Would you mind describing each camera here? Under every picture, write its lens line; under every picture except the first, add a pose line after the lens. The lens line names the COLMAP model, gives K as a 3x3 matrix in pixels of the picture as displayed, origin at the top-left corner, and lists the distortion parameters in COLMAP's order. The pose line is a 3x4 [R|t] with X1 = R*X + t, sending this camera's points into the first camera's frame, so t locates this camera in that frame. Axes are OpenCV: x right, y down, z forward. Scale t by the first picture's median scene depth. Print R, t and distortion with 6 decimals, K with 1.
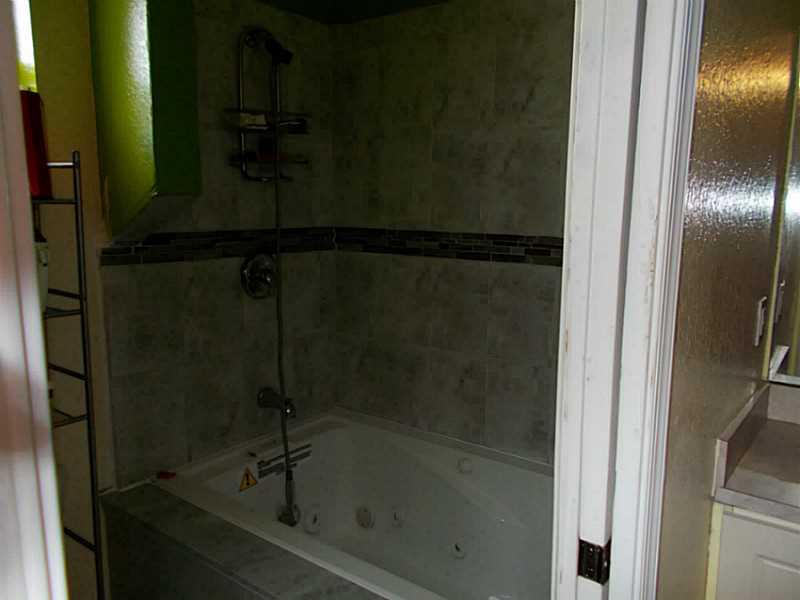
lens RADIAL K [[619.6, 0, 400.1], [0, 619.6, 299.3], [0, 0, 1]] dist [0.019716, 0.000434]
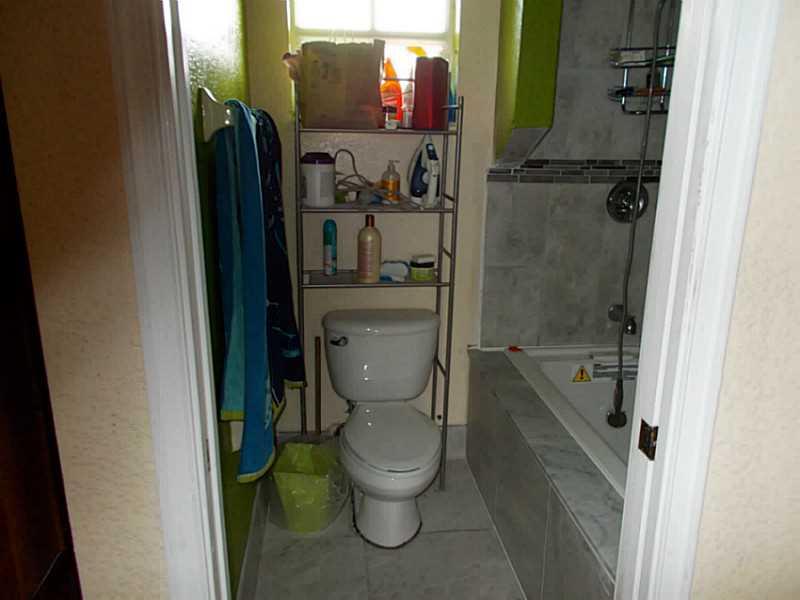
lens RADIAL K [[619.6, 0, 400.1], [0, 619.6, 302.0], [0, 0, 1]] dist [0.019716, 0.000434]
pose [[0.697787, 0.198352, -0.688295, 0.308735], [-0.122694, 0.979792, 0.157969, 0.011062], [0.705719, -0.025778, 0.708023, -0.077923]]
